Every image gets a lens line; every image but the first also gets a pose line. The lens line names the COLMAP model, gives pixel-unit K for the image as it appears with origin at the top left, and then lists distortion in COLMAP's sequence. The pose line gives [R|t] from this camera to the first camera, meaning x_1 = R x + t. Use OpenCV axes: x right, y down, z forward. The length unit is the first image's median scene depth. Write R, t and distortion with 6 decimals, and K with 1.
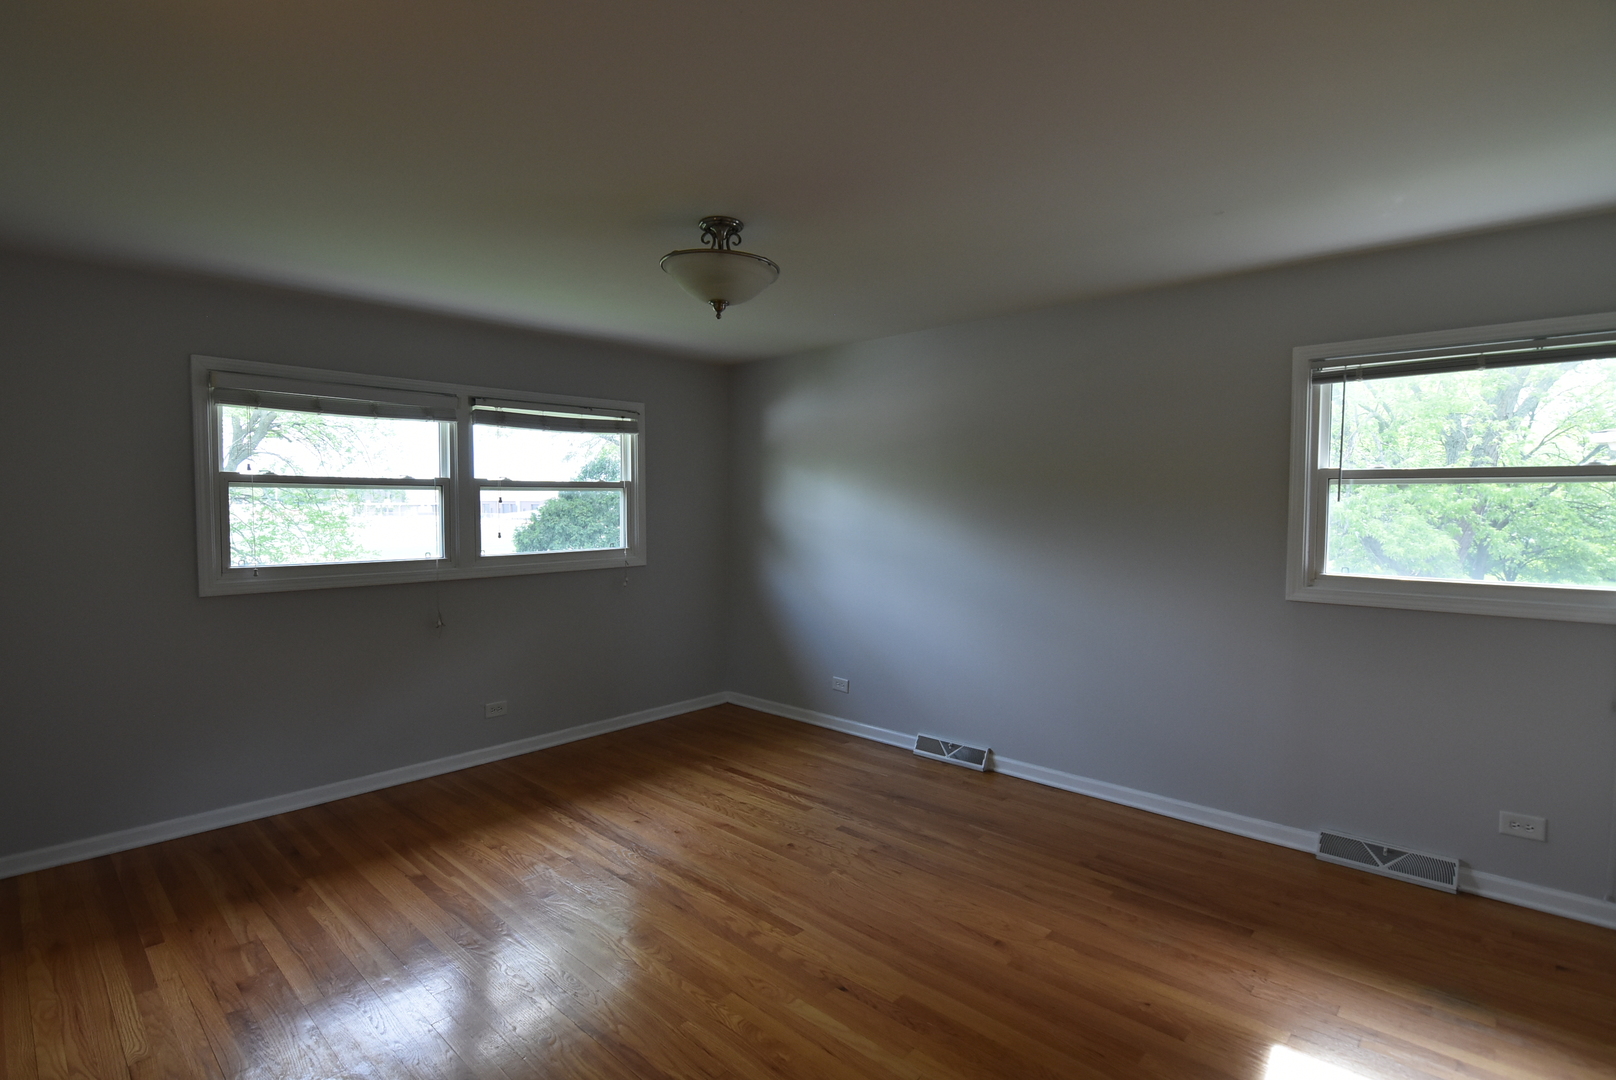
lens RADIAL K [[788.3, 0, 803.5], [0, 788.3, 542.1], [0, 0, 1]] dist [-0.007666, -0.009483]
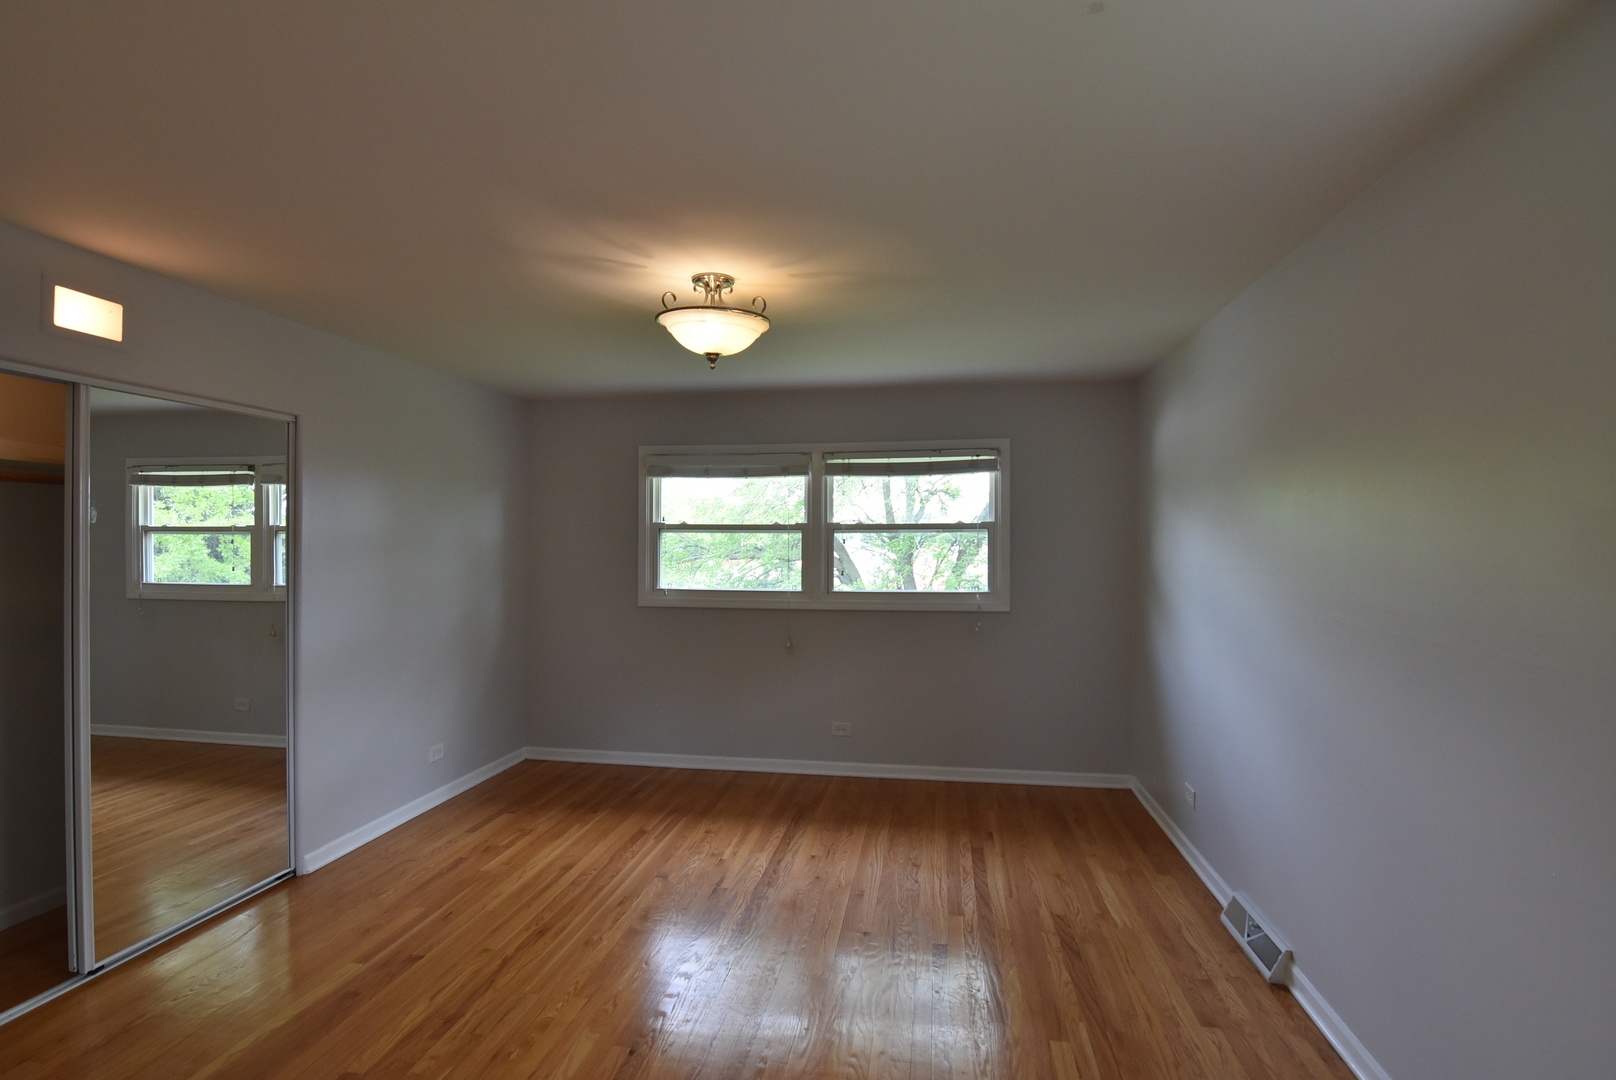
lens RADIAL K [[788.3, 0, 800.7], [0, 788.3, 541.3], [0, 0, 1]] dist [-0.007666, -0.009483]
pose [[0.550250, -0.001164, -0.834999, 0.577226], [-0.043242, 0.998617, -0.029888, -0.019575], [0.833880, 0.052553, 0.549439, 0.369843]]
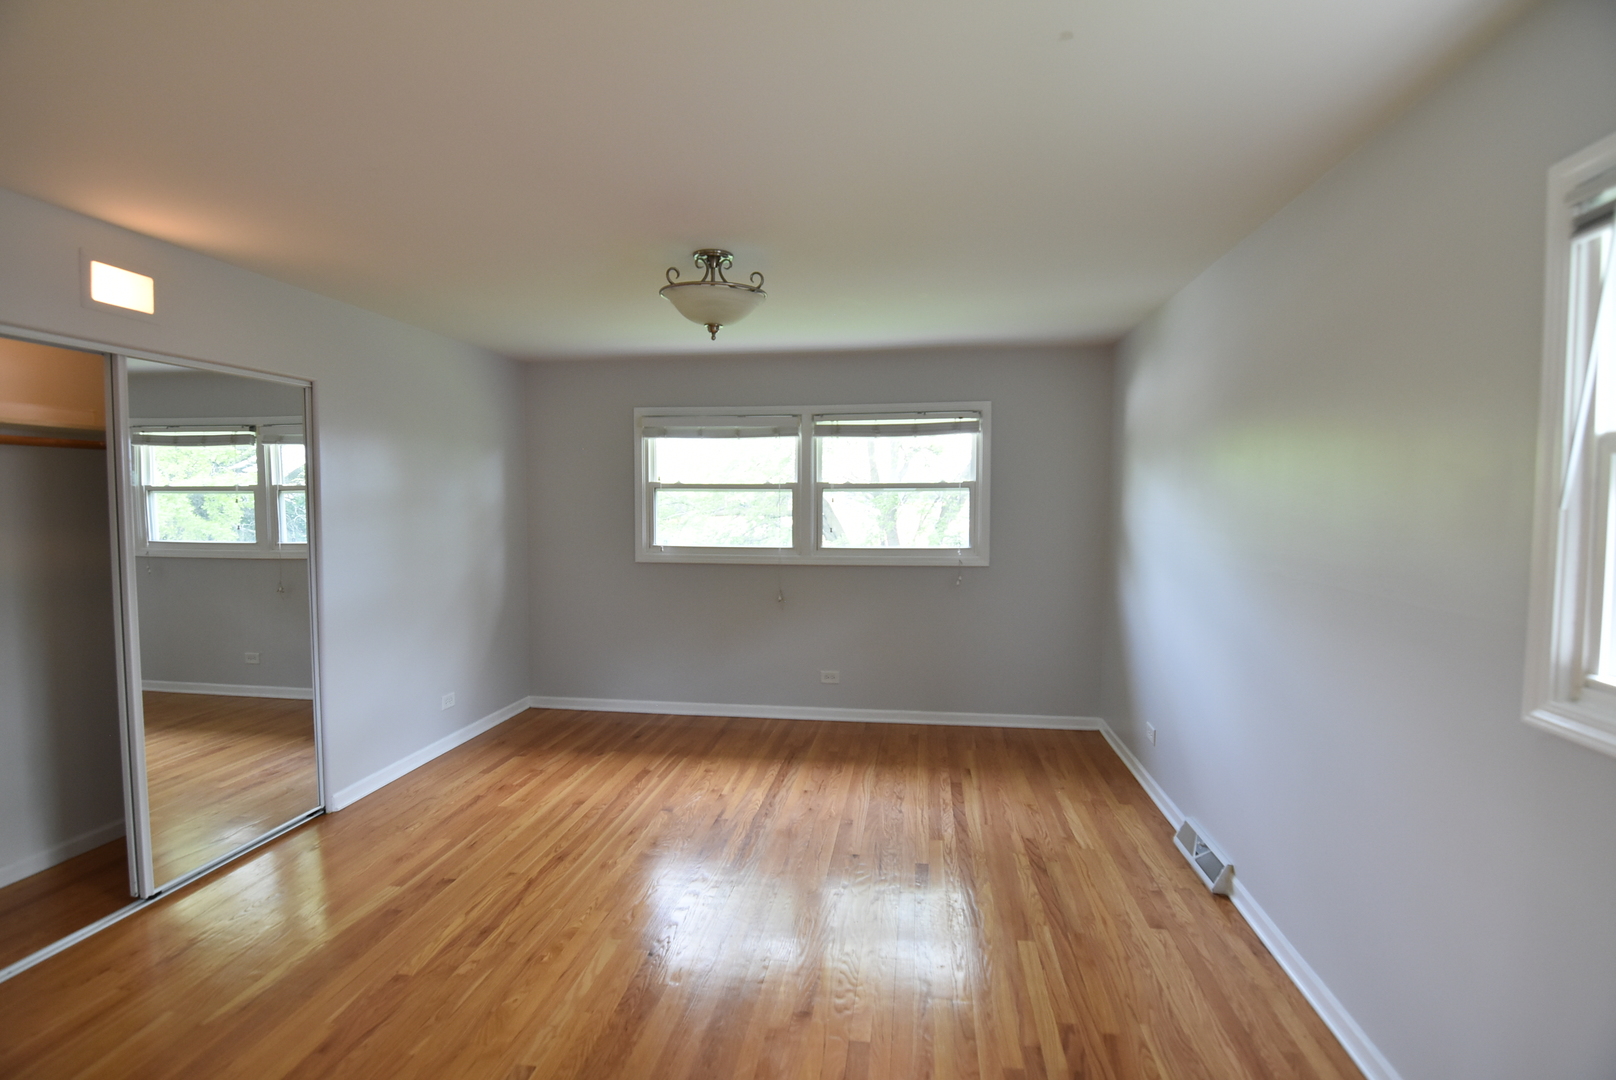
lens RADIAL K [[788.3, 0, 799.1], [0, 788.3, 542.2], [0, 0, 1]] dist [-0.007666, -0.009483]
pose [[0.566180, 0.044839, -0.823061, 0.621331], [-0.041230, 0.998810, 0.026052, -0.021532], [0.823250, 0.019185, 0.567355, 0.326115]]
